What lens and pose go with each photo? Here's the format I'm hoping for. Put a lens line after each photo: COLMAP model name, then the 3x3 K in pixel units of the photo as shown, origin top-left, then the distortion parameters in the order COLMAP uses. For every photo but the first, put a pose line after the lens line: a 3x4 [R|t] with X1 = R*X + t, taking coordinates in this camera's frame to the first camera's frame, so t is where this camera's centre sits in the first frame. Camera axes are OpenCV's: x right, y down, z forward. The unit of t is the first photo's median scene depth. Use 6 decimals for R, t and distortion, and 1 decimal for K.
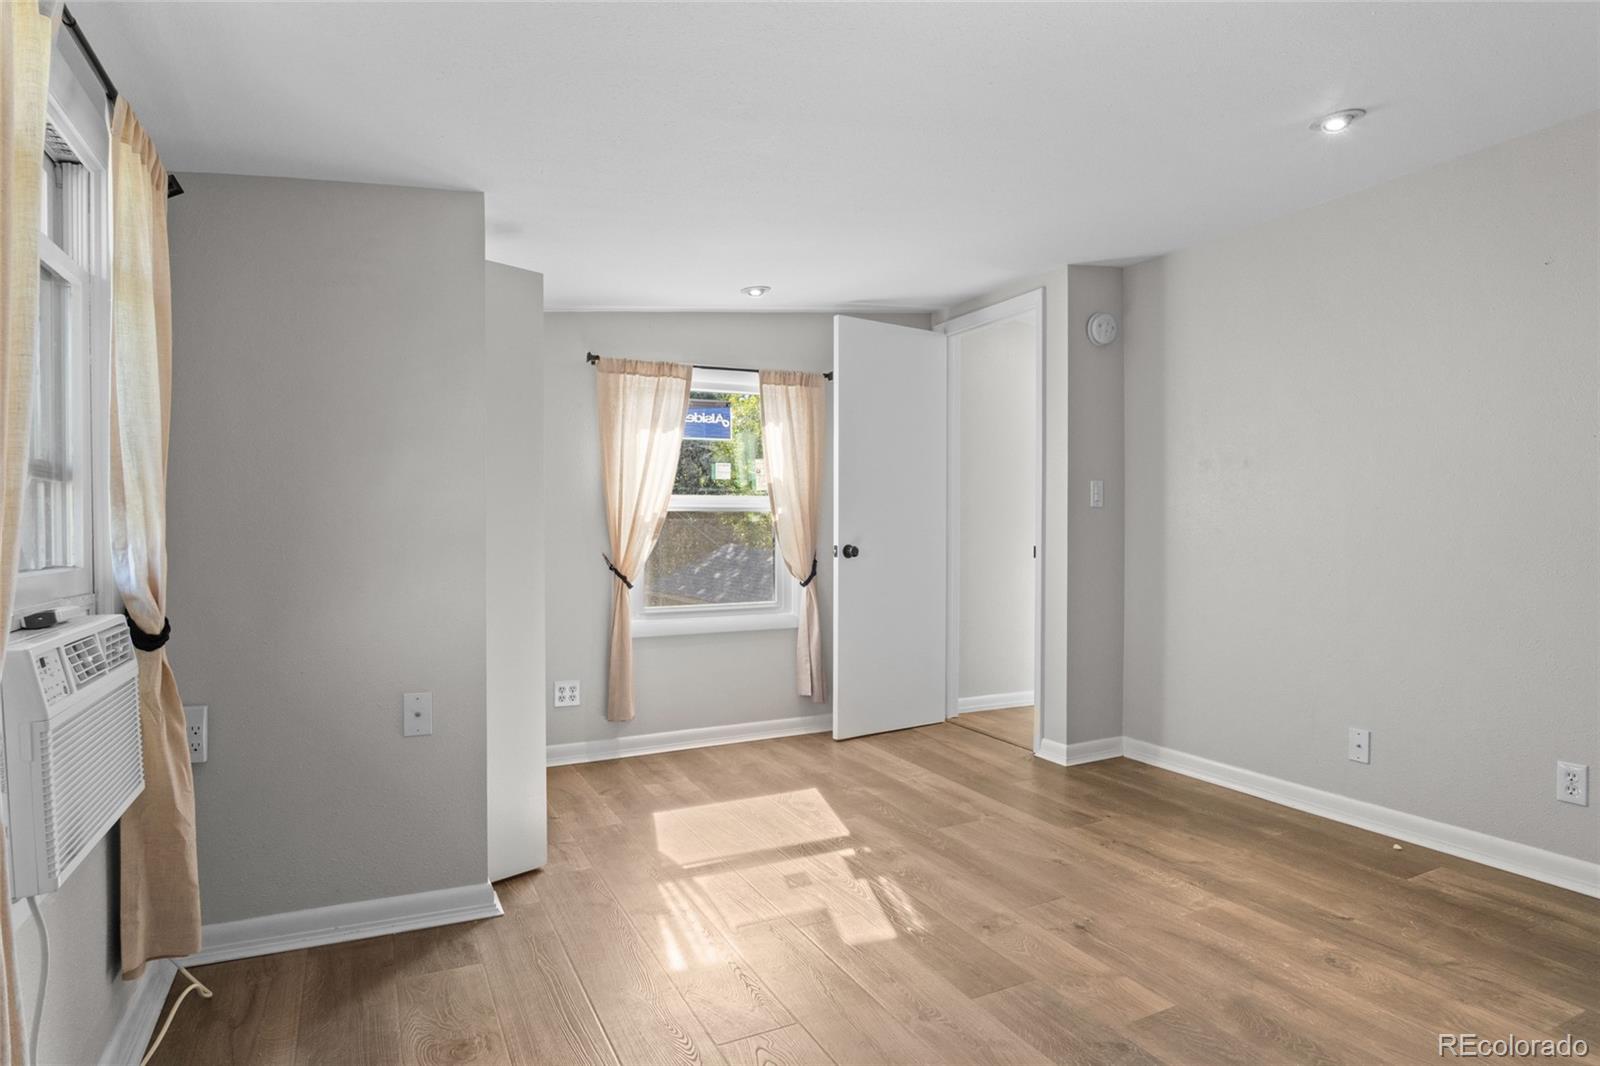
lens RADIAL K [[871.2, 0, 804.8], [0, 871.2, 541.8], [0, 0, 1]] dist [-0.038130, 0.009092]
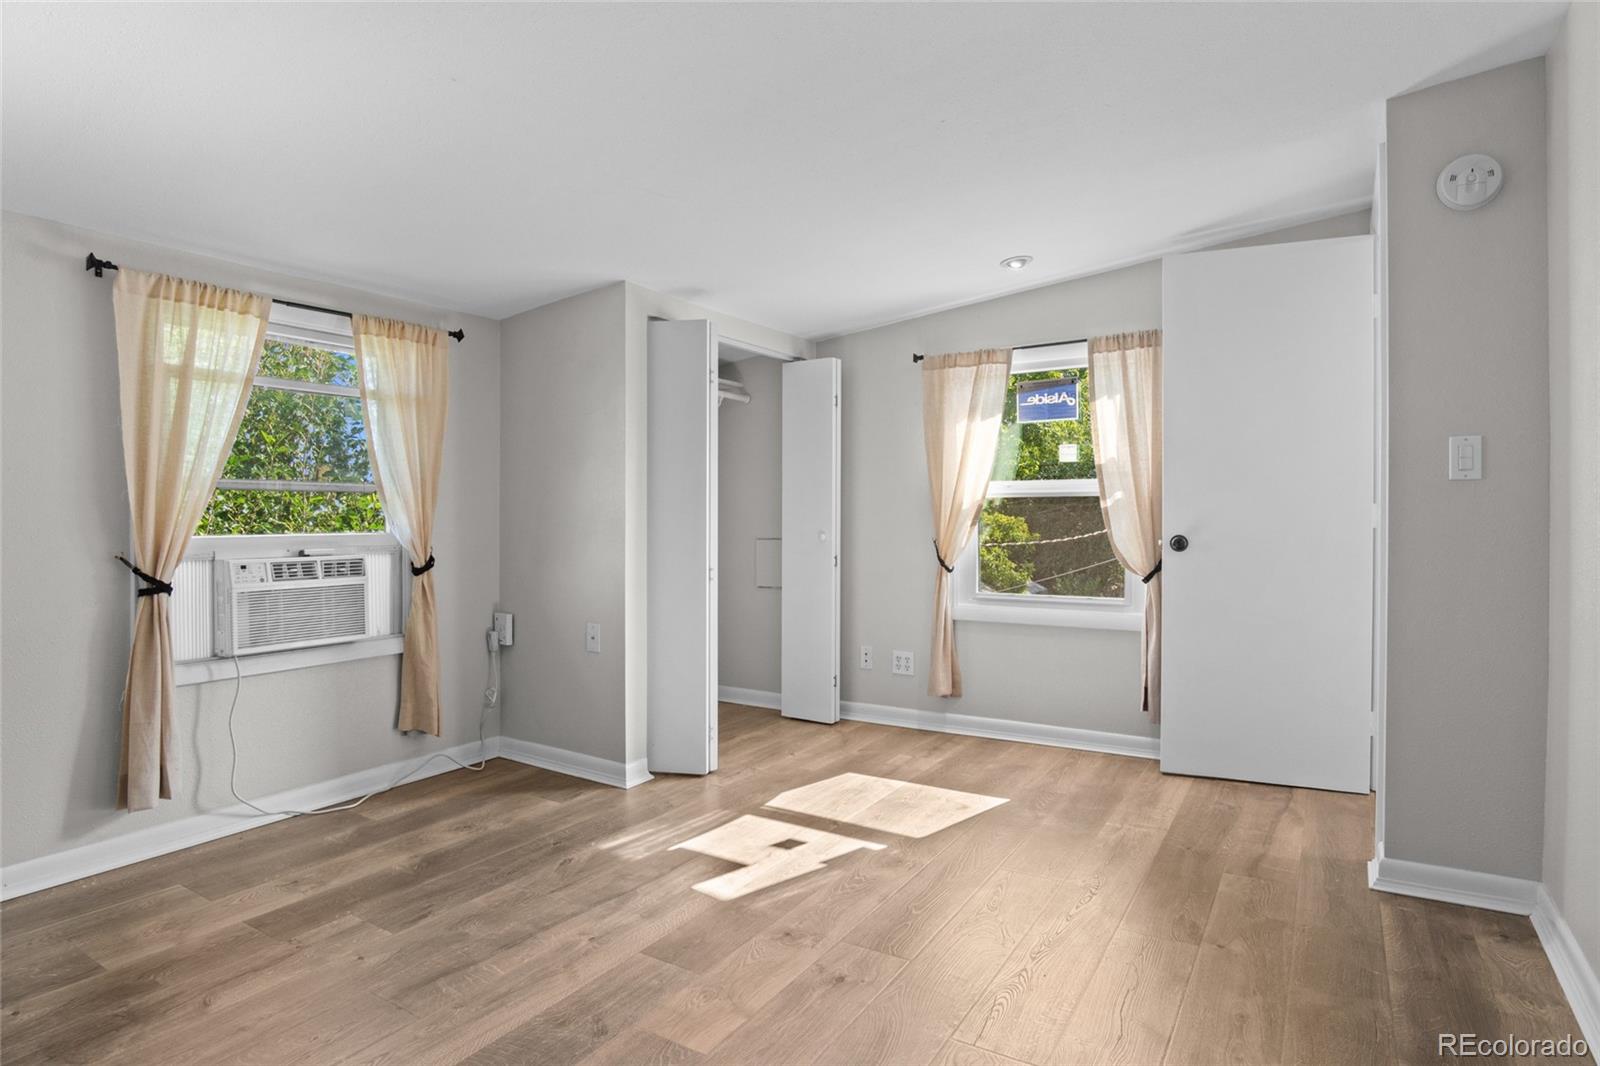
lens RADIAL K [[871.2, 0, 796.9], [0, 871.2, 525.4], [0, 0, 1]] dist [-0.038130, 0.009092]
pose [[0.513423, 0.010295, -0.858074, 0.613144], [-0.012652, 0.999910, 0.004427, -0.005131], [0.858042, 0.008584, 0.513507, 0.308188]]
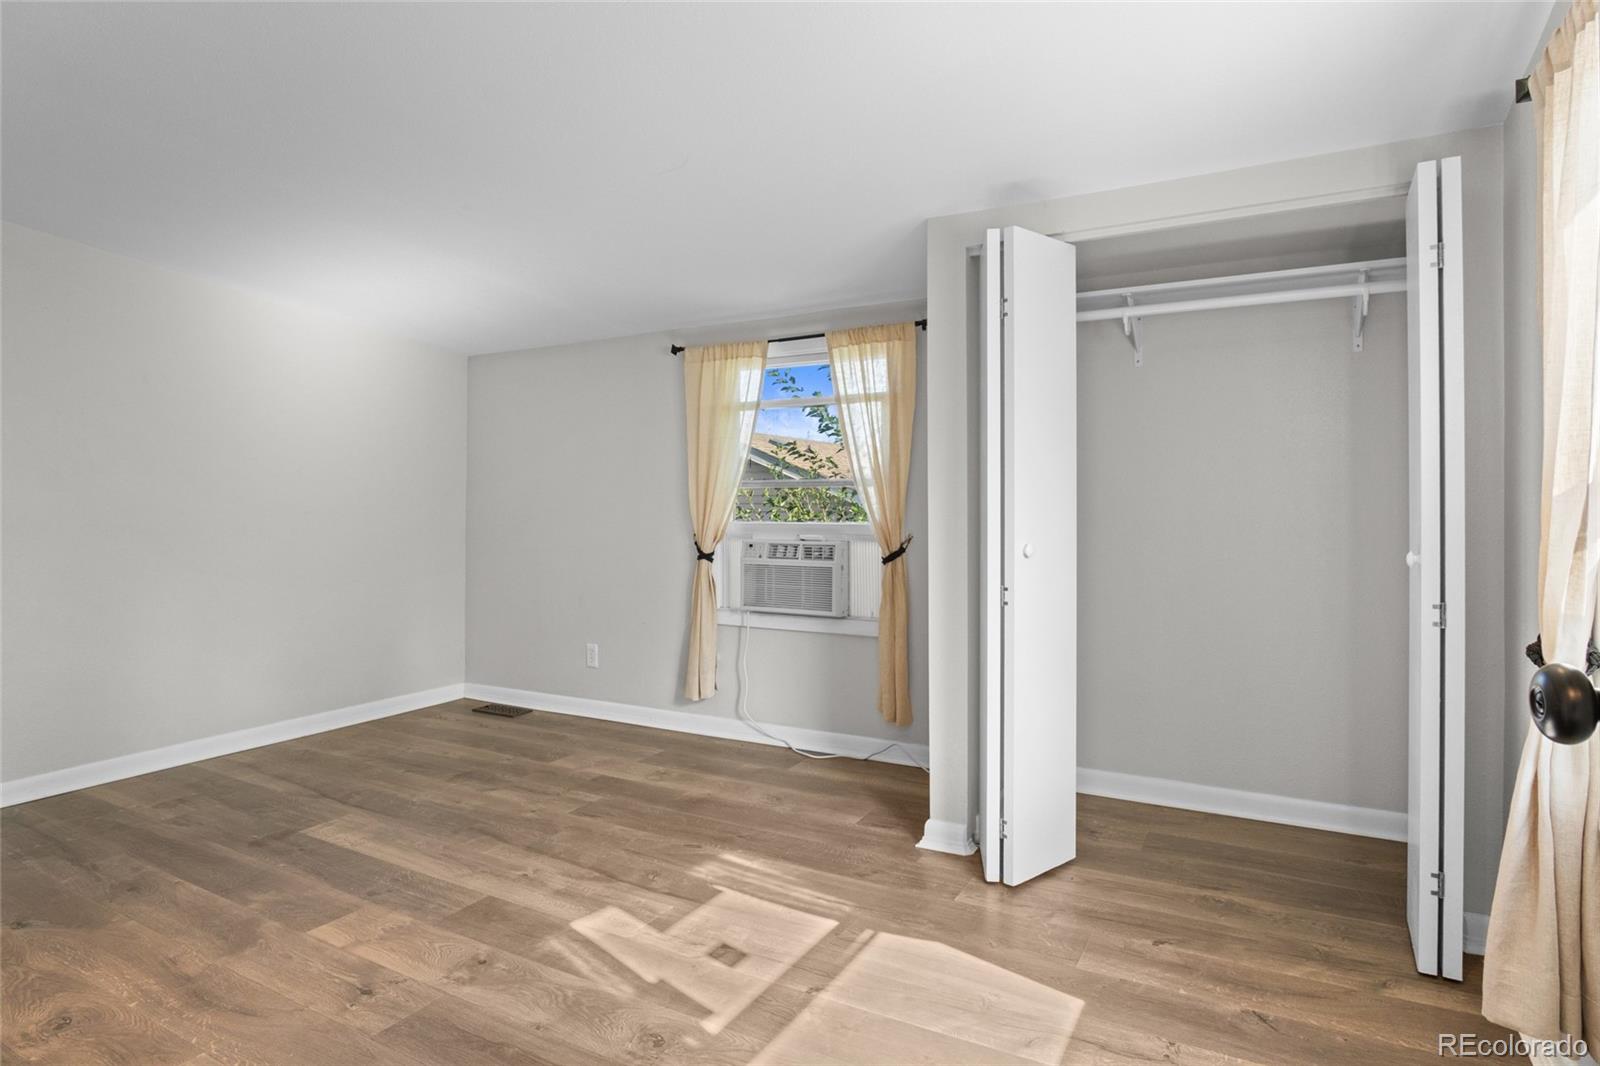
lens RADIAL K [[871.2, 0, 783.9], [0, 871.2, 501.9], [0, 0, 1]] dist [-0.038130, 0.009092]
pose [[-0.839853, 0.002377, -0.542809, 0.254724], [-0.004994, 0.999914, 0.012105, -0.022471], [0.542791, 0.012877, -0.839769, 1.133337]]
